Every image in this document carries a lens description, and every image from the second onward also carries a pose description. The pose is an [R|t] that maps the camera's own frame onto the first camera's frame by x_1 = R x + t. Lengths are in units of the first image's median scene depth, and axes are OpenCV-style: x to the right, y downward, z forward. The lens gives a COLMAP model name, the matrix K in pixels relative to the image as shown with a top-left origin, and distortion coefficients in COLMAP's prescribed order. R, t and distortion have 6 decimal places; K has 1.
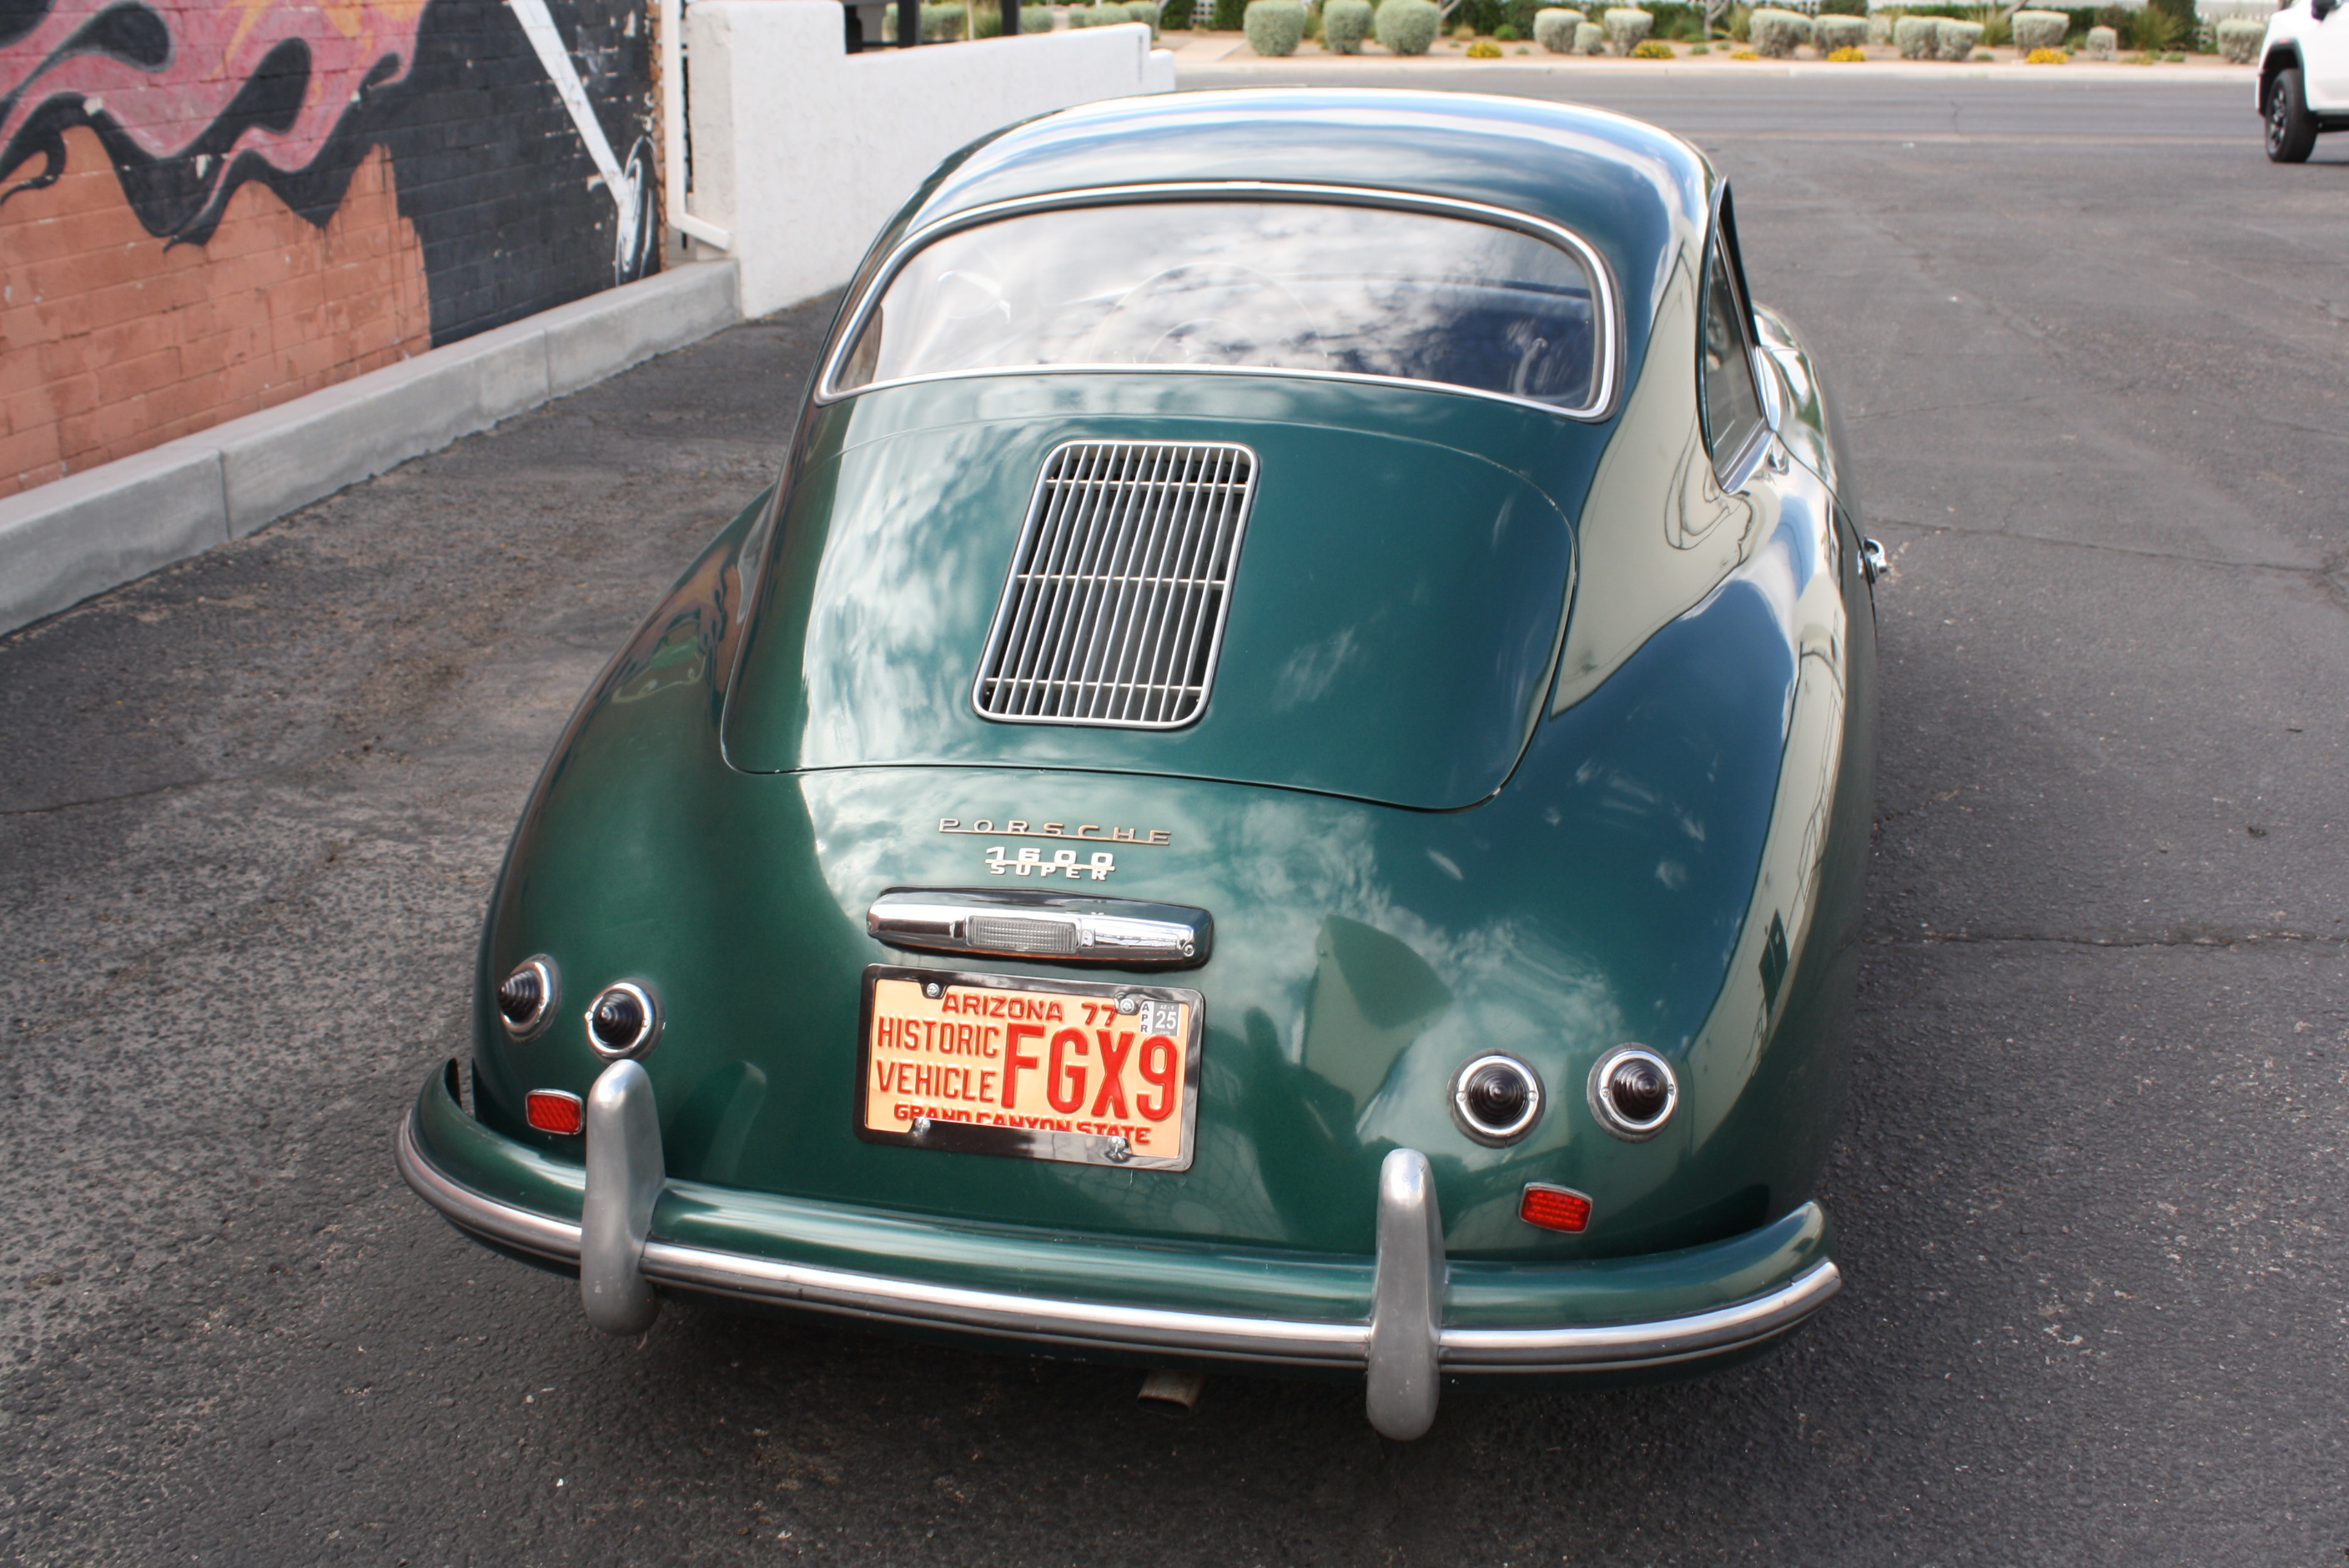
lens RADIAL K [[2277.1, 0, 1179.5], [0, 2277.1, 744.2], [0, 0, 1]] dist [-0.138715, 0.160096]
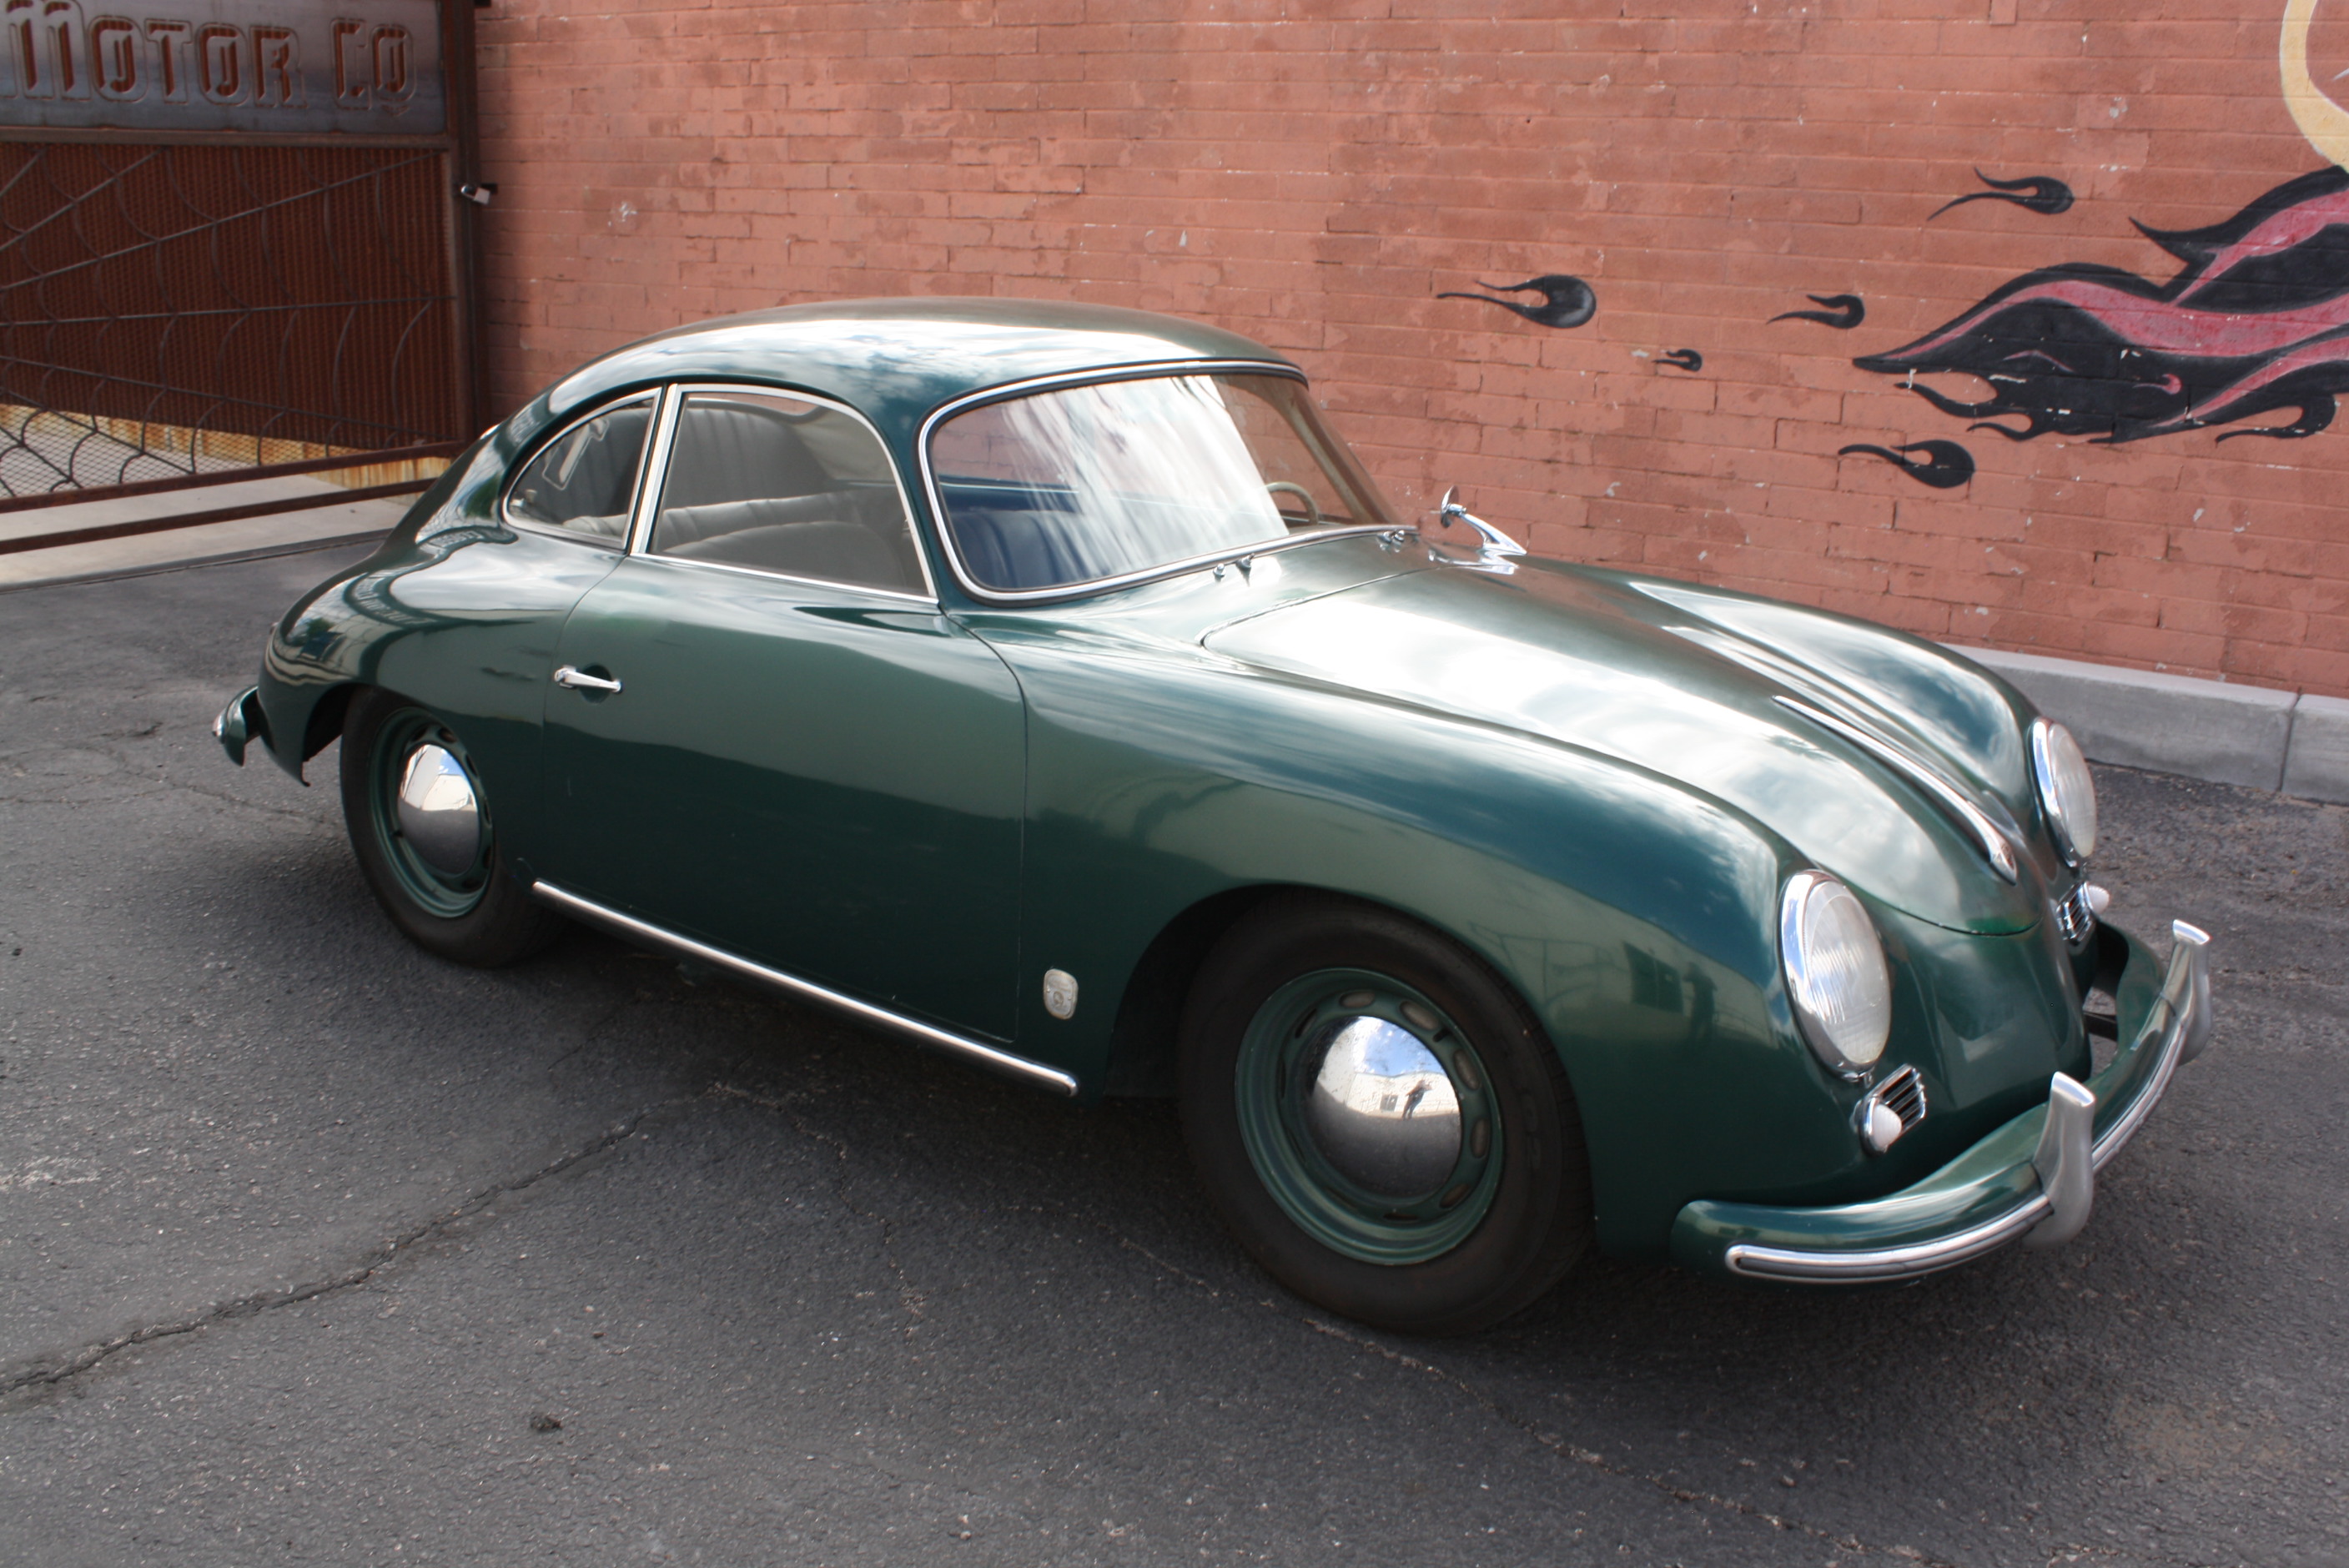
lens RADIAL K [[2153.9, 0, 1203.4], [0, 2153.9, 770.6], [0, 0, 1]] dist [-0.155590, 0.155401]
pose [[-0.388707, 0.225814, -0.893261, 0.586238], [-0.324713, 0.873722, 0.362176, -0.270348], [0.862246, 0.430834, -0.266298, 0.774648]]
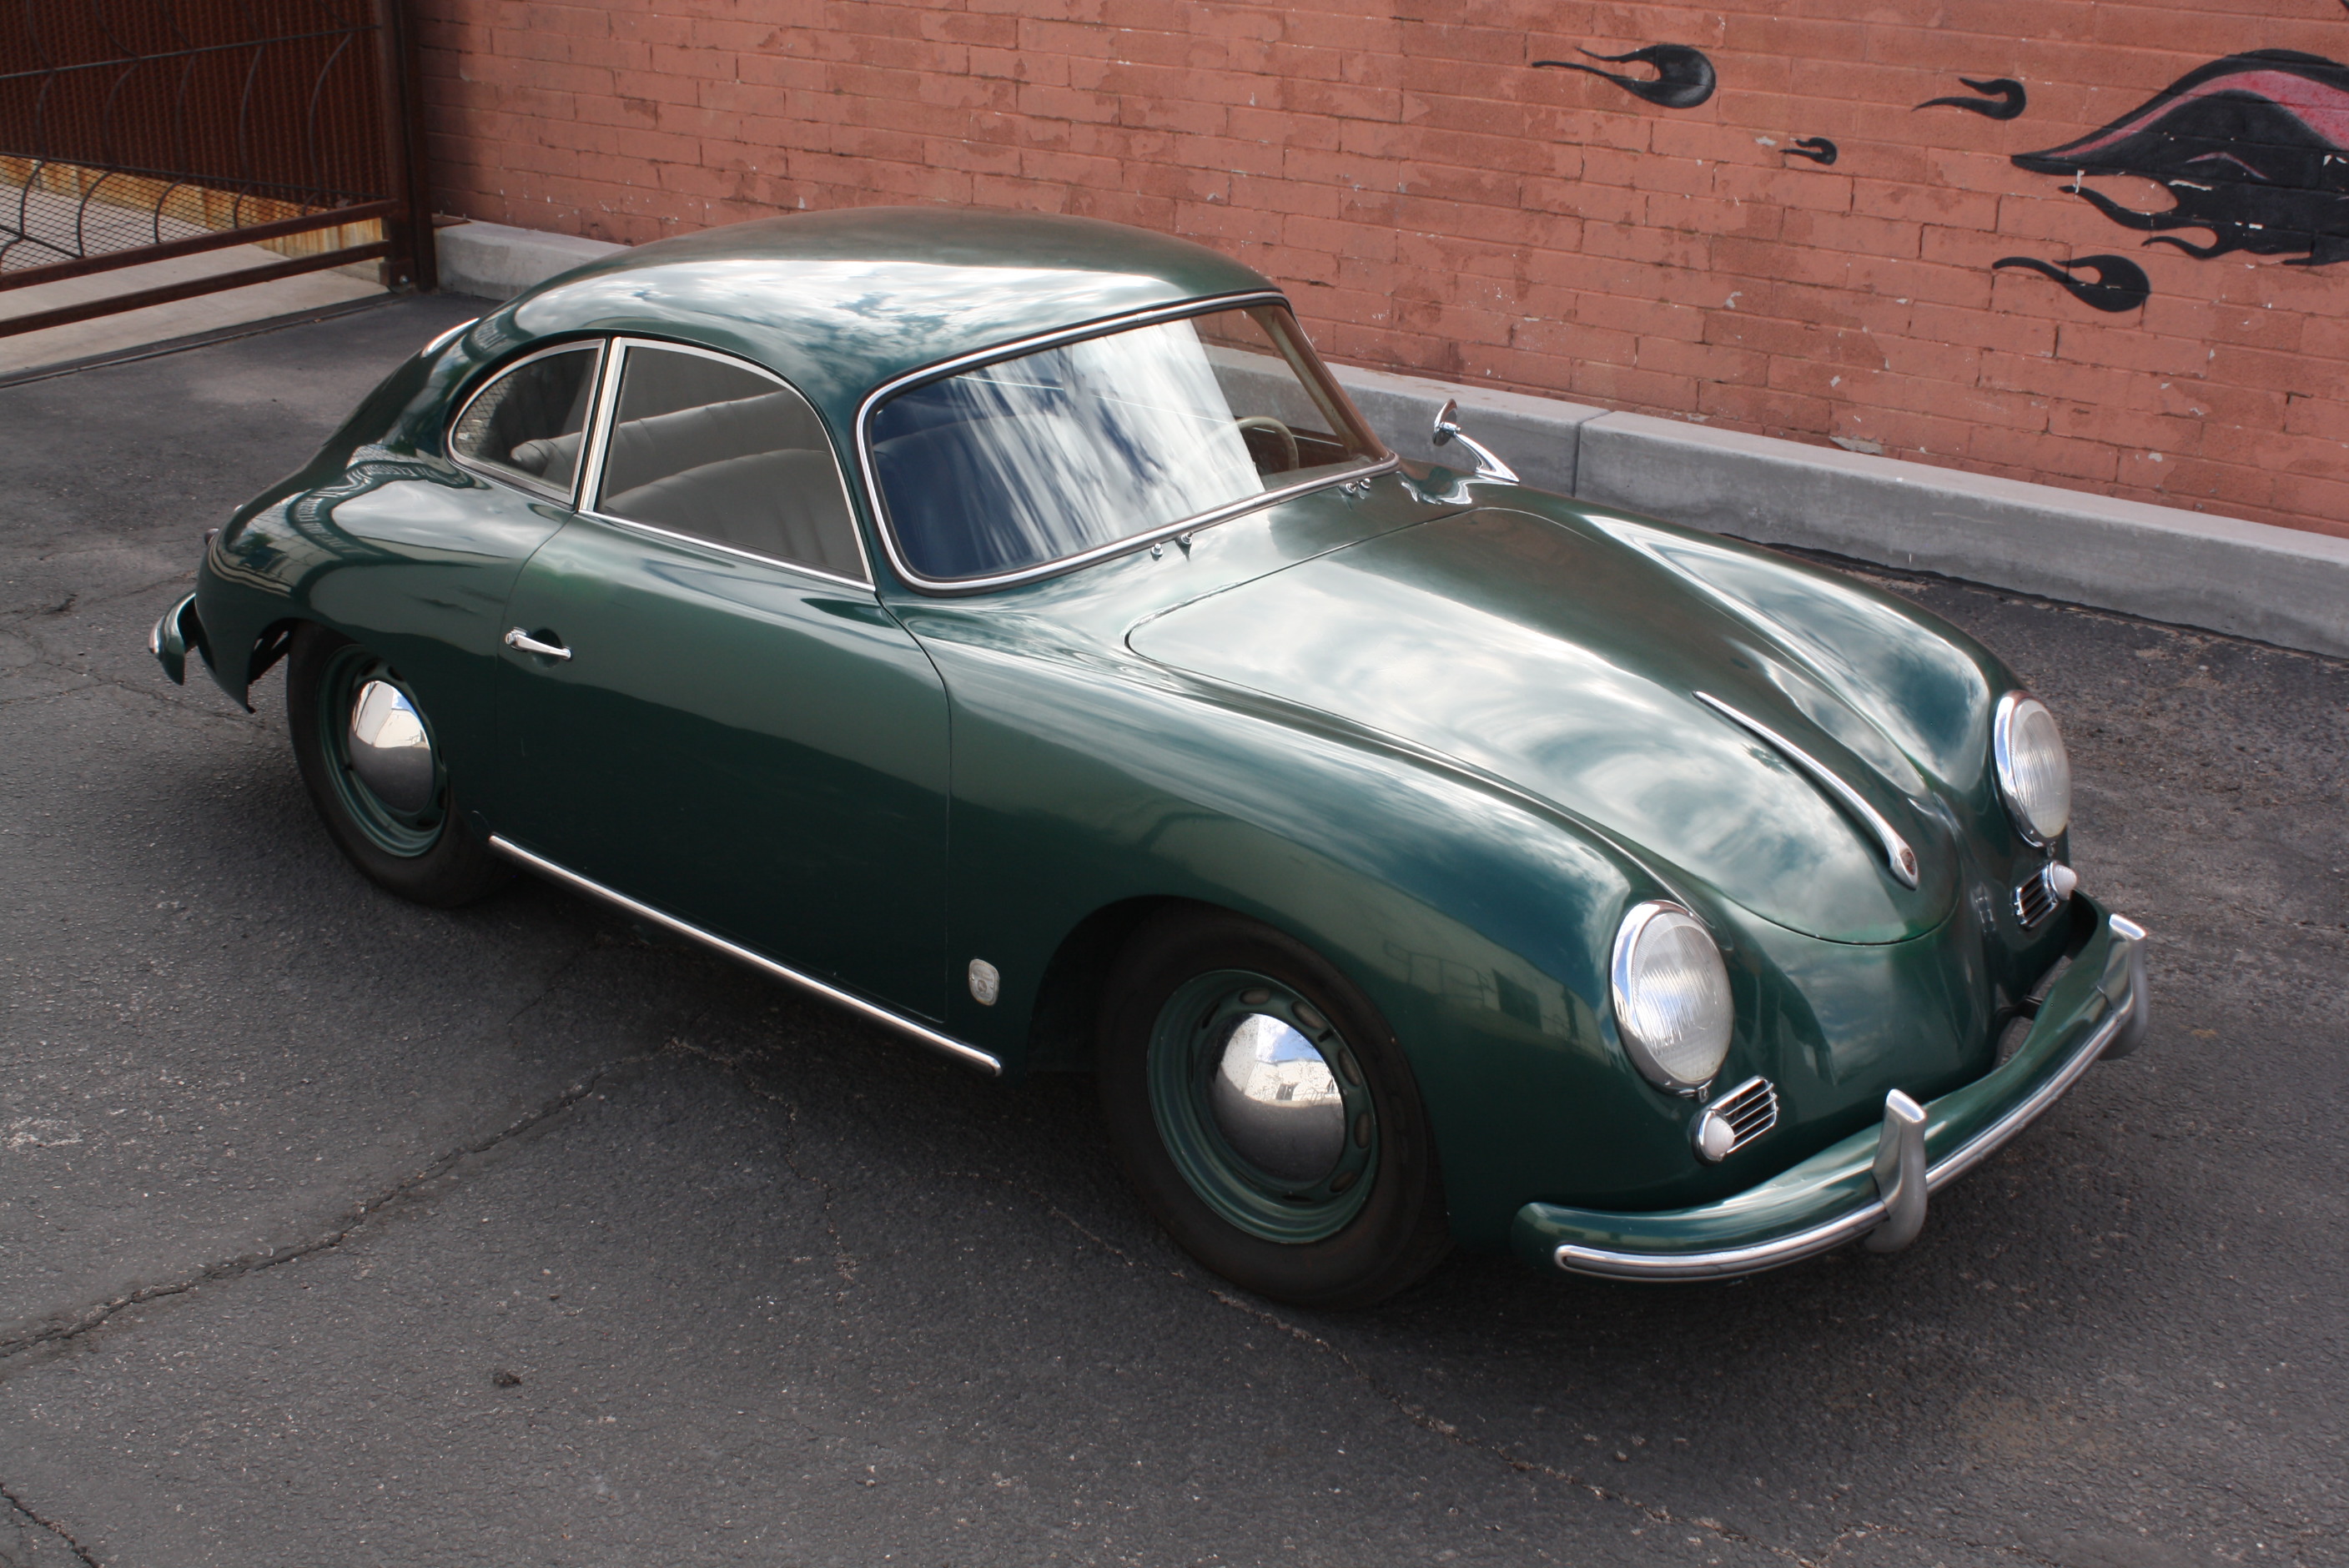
lens RADIAL K [[2896.1, 0, 1209.6], [0, 2896.1, 793.4], [0, 0, 1]] dist [-0.096980, 0.165880]
pose [[-0.444828, 0.319824, -0.836565, 0.711939], [-0.303051, 0.825218, 0.476628, -0.417317], [0.842786, 0.465540, -0.270158, 0.847653]]
